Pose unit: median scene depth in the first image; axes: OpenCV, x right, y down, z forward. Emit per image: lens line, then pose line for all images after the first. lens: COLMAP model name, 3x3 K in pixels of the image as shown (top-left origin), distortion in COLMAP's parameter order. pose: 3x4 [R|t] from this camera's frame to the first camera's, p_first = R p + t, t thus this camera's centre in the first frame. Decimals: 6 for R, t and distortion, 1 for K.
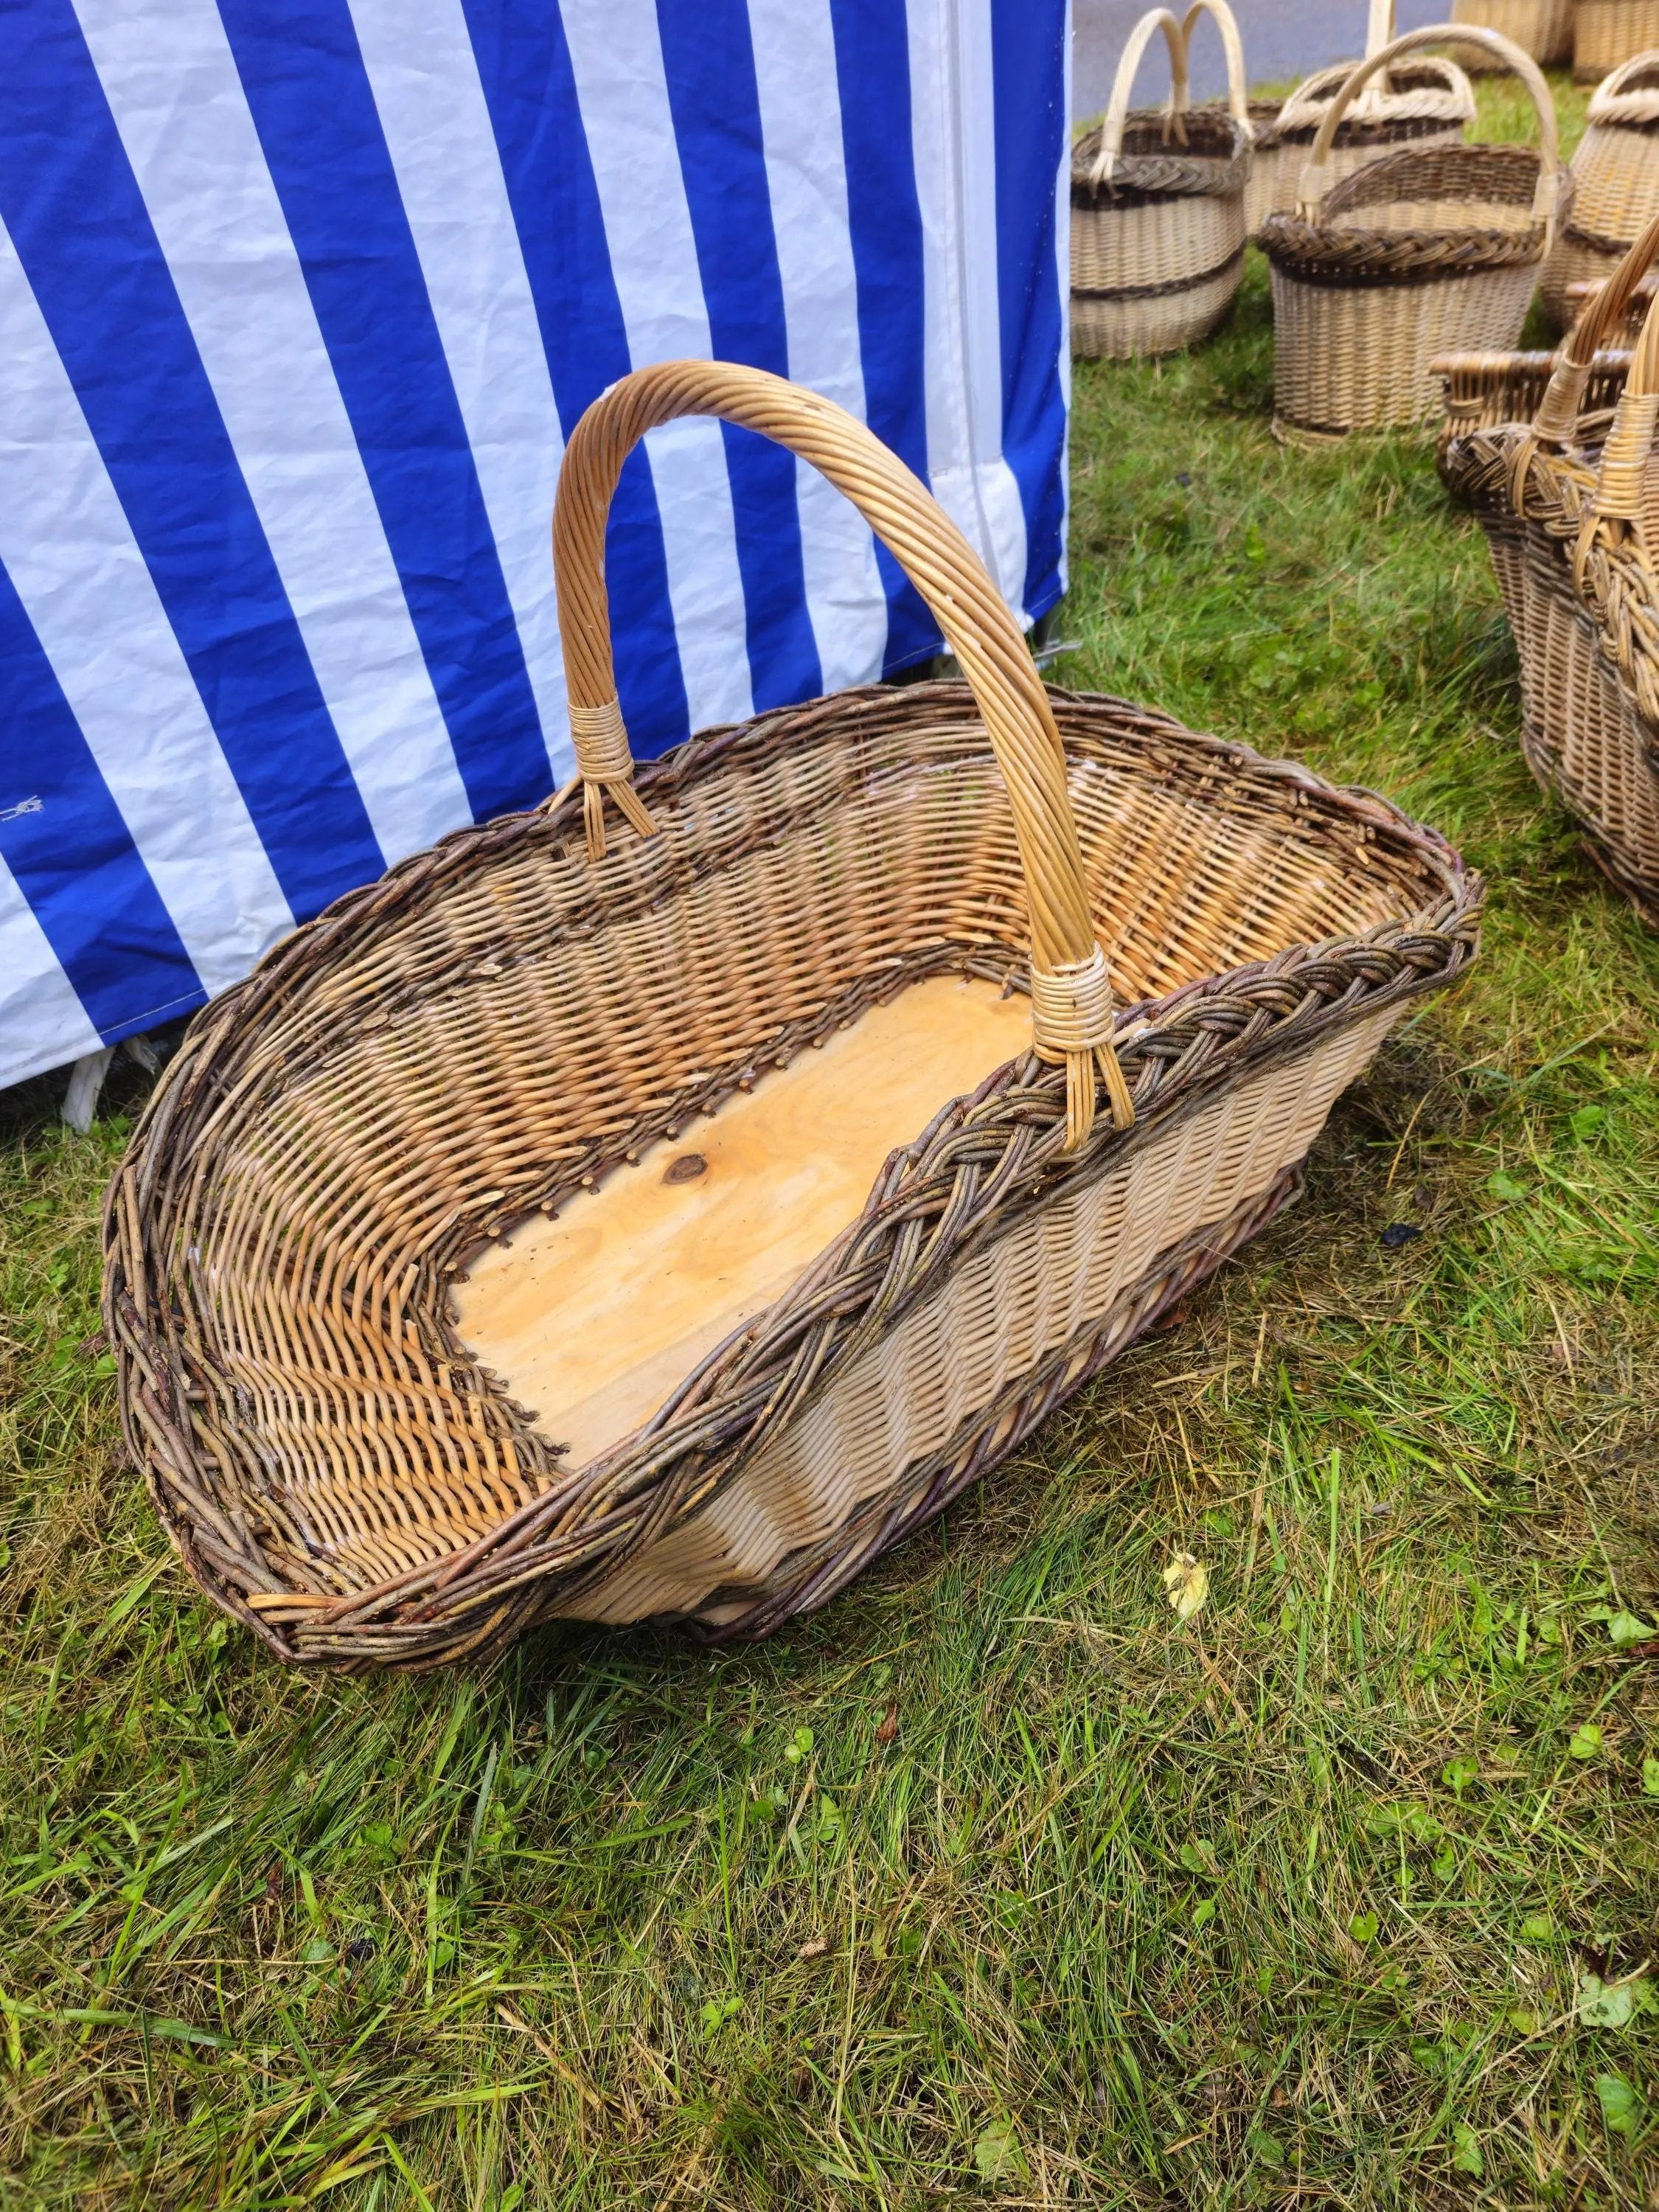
lens RADIAL K [[1607.5, 0, 834.9], [0, 1607.5, 1082.6], [0, 0, 1]] dist [0.046981, -0.039463]
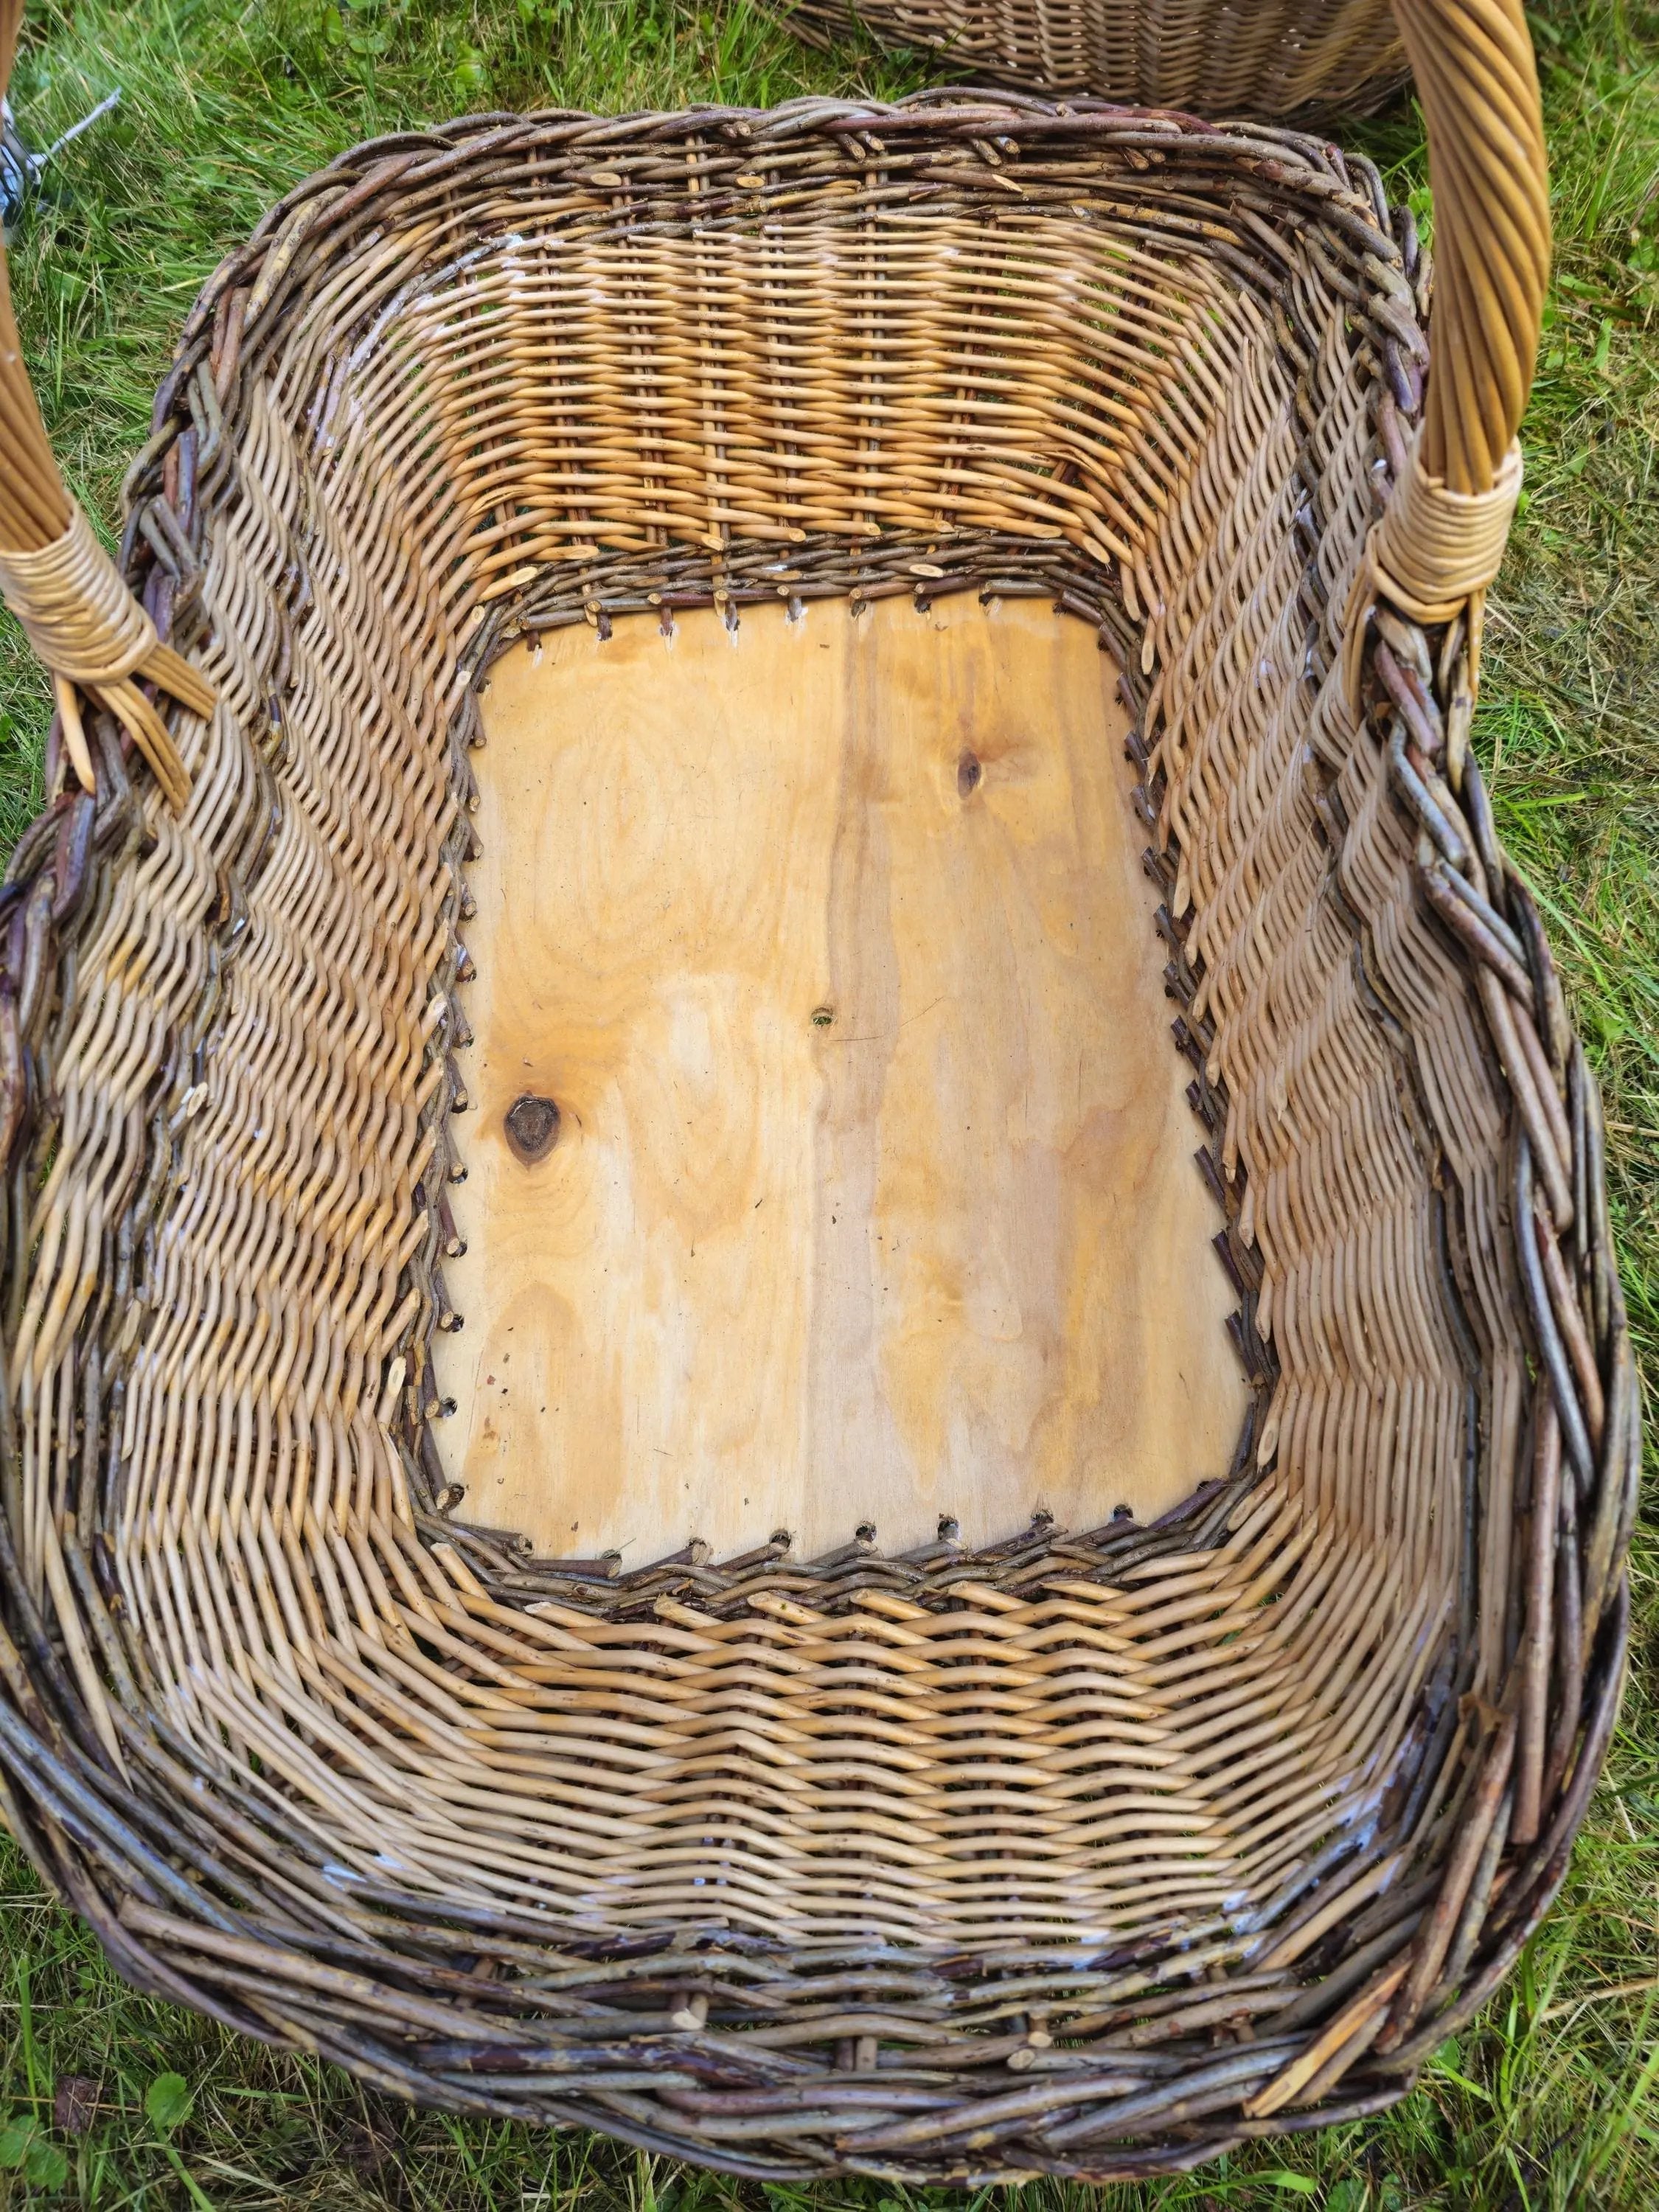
lens RADIAL K [[1607.5, 0, 833.9], [0, 1607.5, 1102.8], [0, 0, 1]] dist [0.046981, -0.039463]
pose [[0.575958, -0.678203, 0.456413, -0.386701], [0.471455, 0.731687, 0.492305, -0.267012], [-0.667834, -0.068369, 0.741163, 0.538999]]
